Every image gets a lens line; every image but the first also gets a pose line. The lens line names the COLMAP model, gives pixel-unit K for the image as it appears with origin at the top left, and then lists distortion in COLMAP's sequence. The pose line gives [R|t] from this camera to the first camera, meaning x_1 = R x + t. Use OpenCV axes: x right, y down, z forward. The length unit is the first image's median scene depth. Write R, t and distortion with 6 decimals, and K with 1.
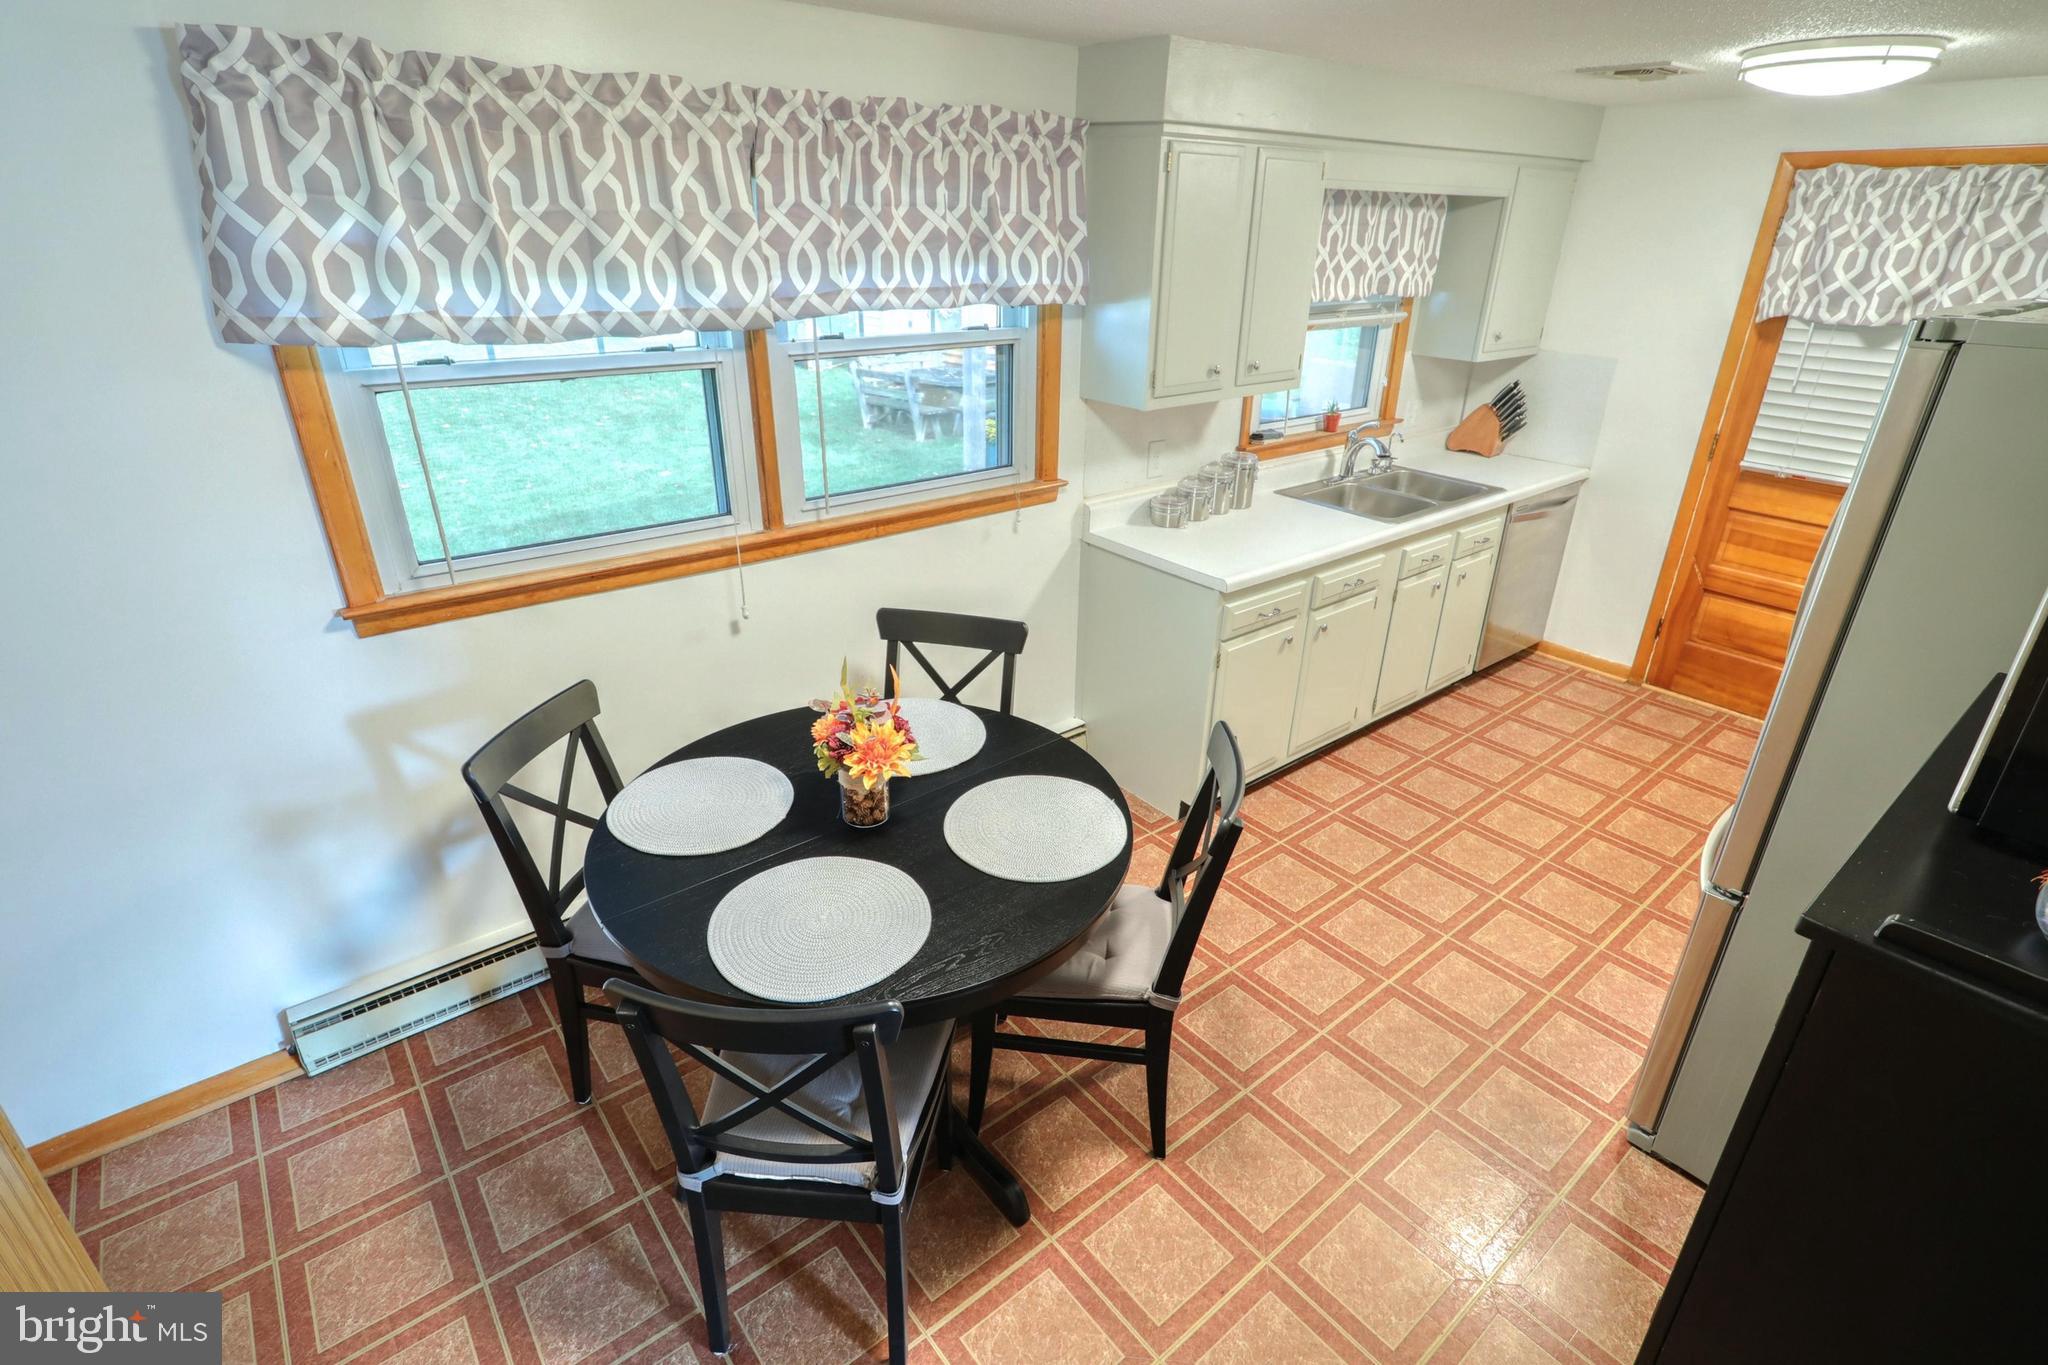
lens RADIAL K [[972.9, 0, 1045.0], [0, 972.9, 685.5], [0, 0, 1]] dist [-0.002591, 0.001803]
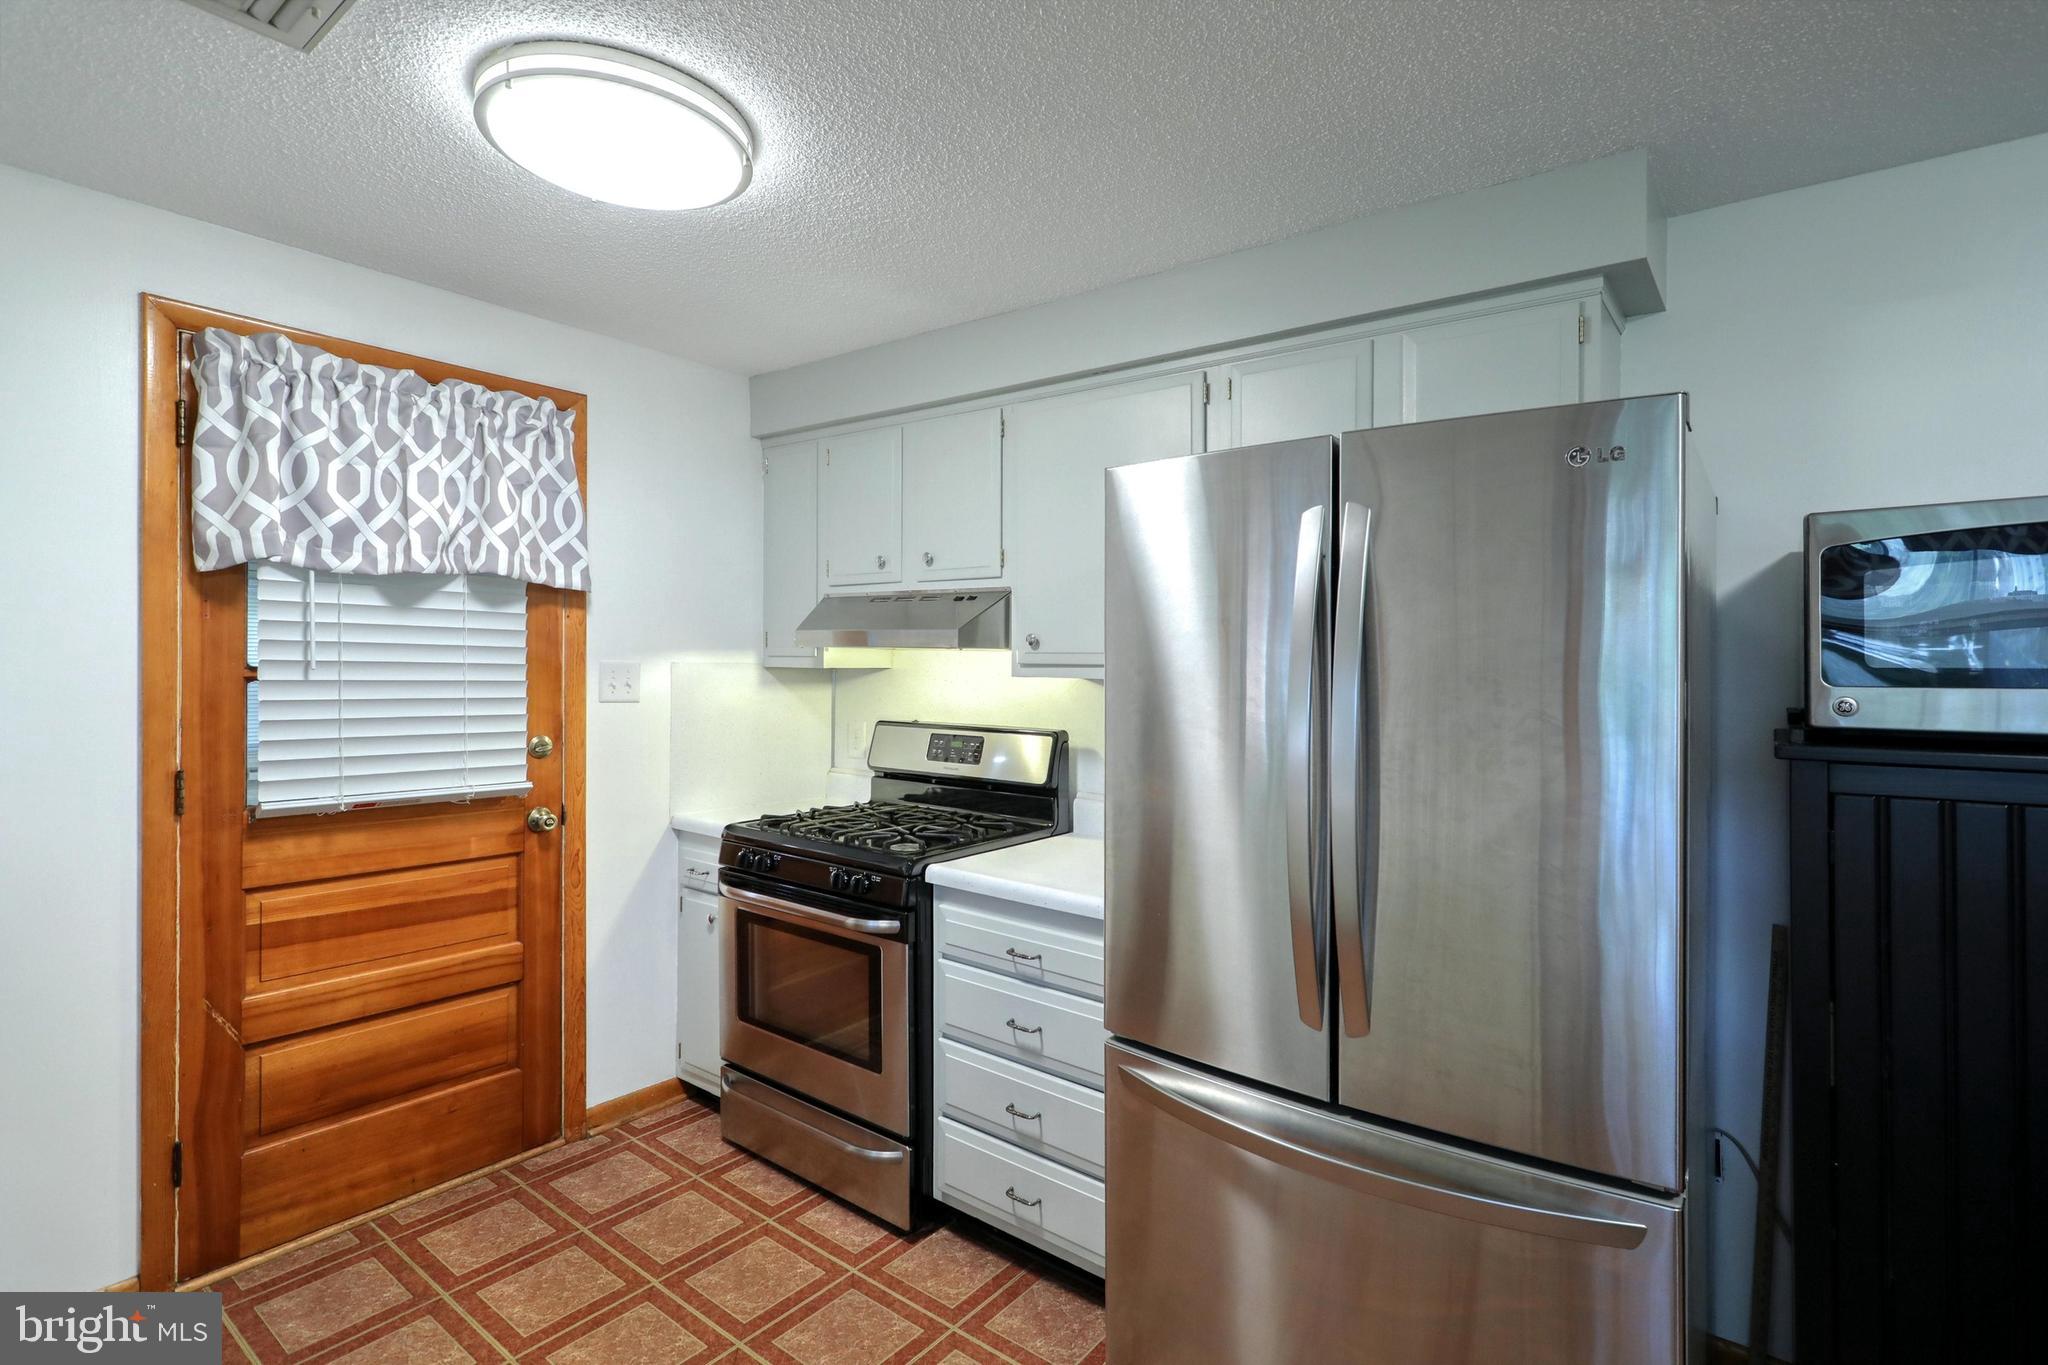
lens RADIAL K [[972.9, 0, 1019.4], [0, 972.9, 665.1], [0, 0, 1]] dist [-0.002591, 0.001803]
pose [[-0.226221, -0.013997, 0.973975, 0.076492], [0.403780, 0.908596, 0.106841, -0.194209], [-0.886446, 0.417441, -0.199892, 0.719194]]
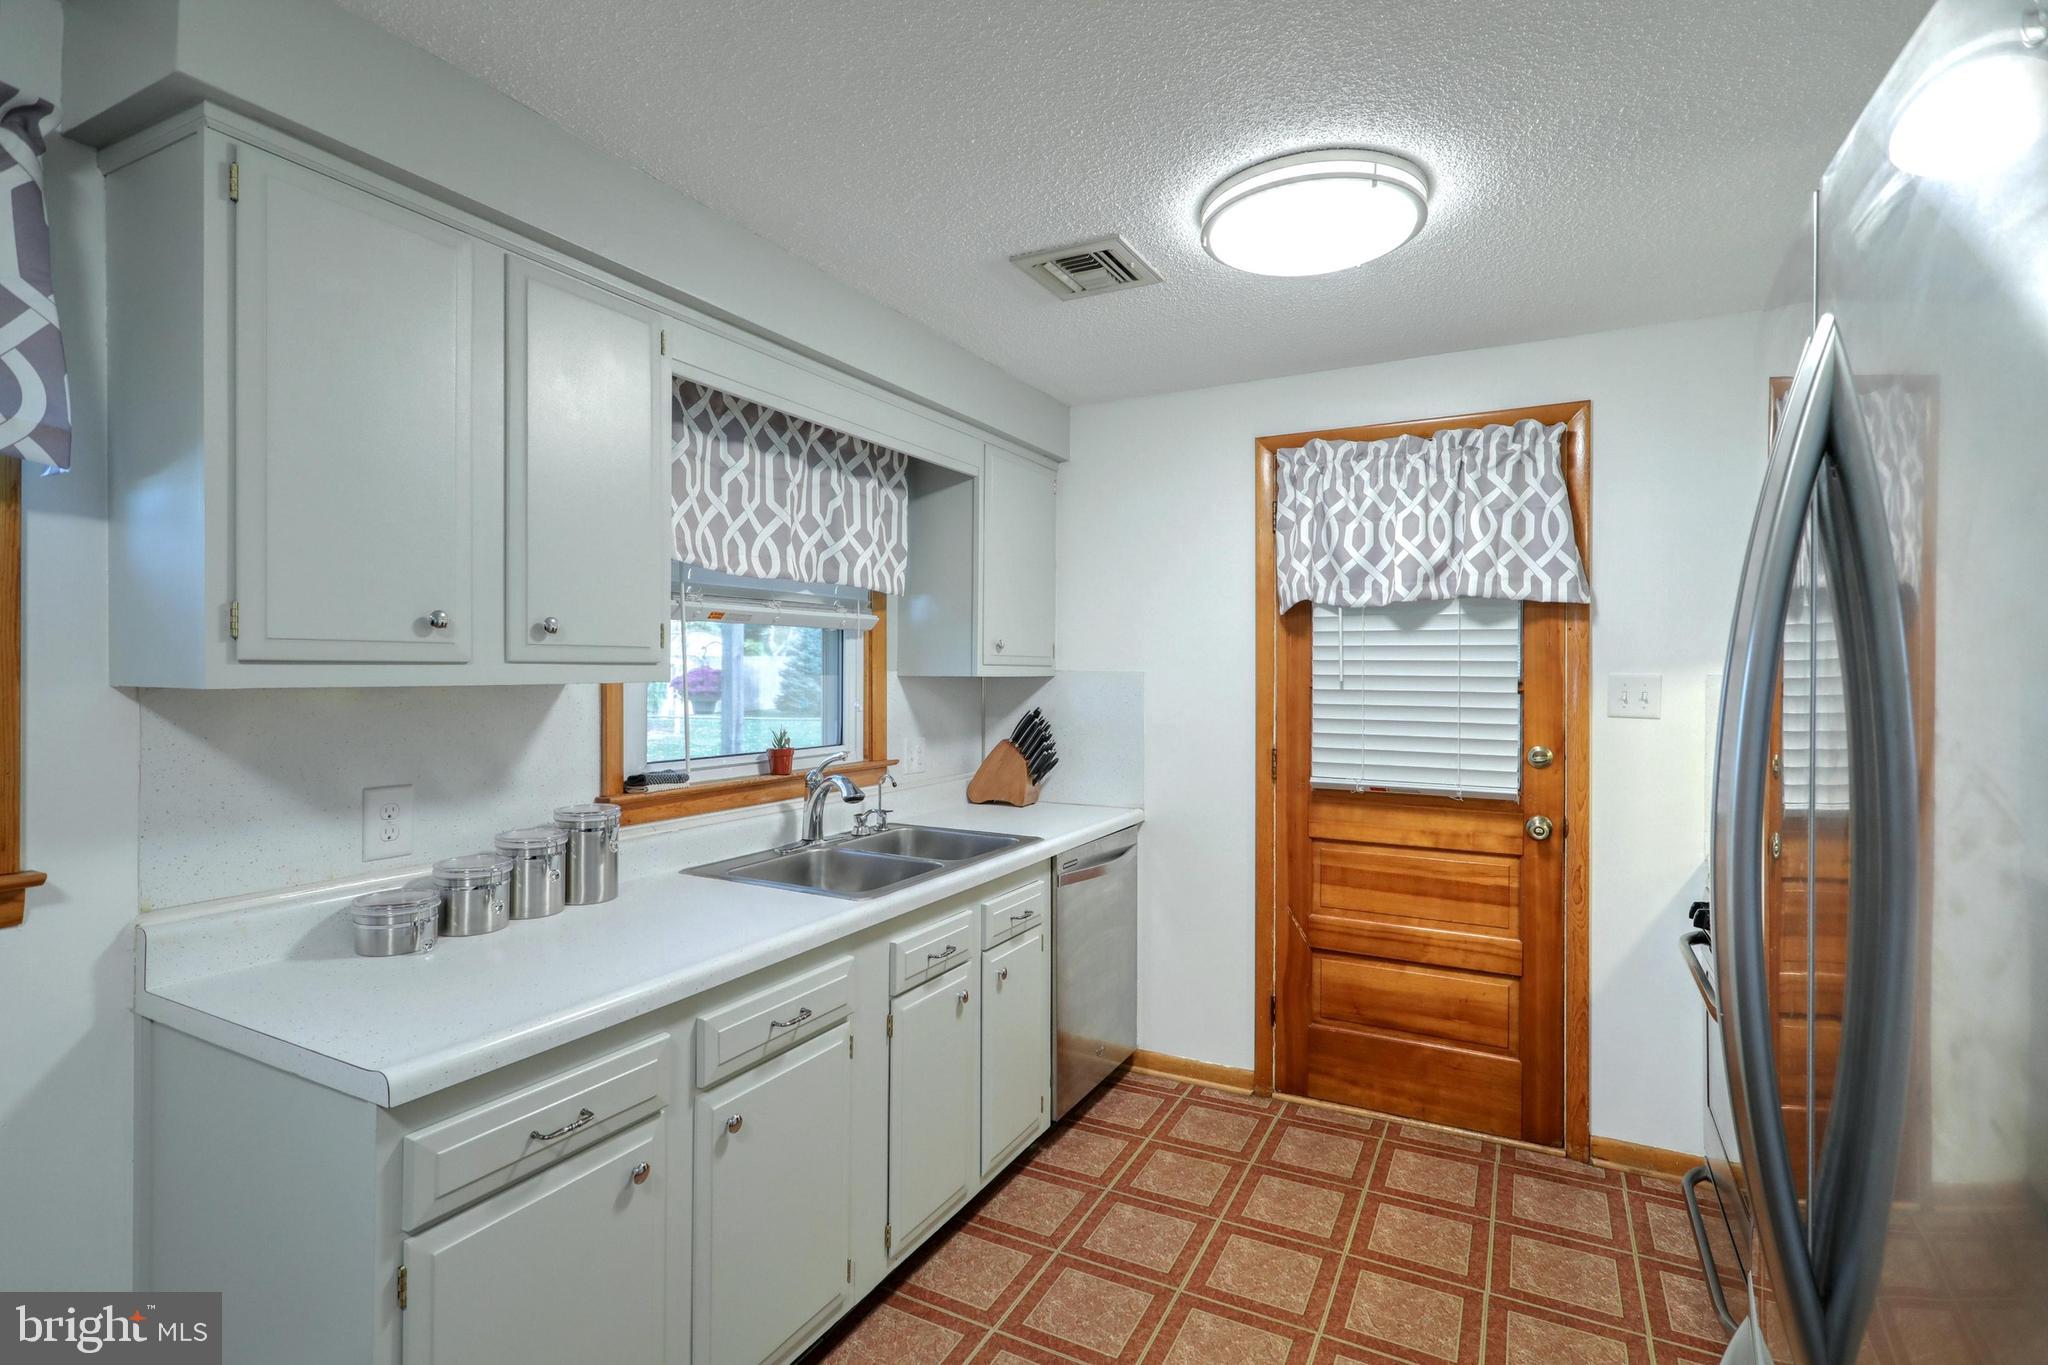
lens RADIAL K [[972.9, 0, 1036.9], [0, 972.9, 684.3], [0, 0, 1]] dist [-0.002591, 0.001803]
pose [[0.919883, -0.016789, 0.391834, 0.215729], [0.176051, 0.910446, -0.374292, -0.045798], [-0.350460, 0.413288, 0.840459, 0.402128]]
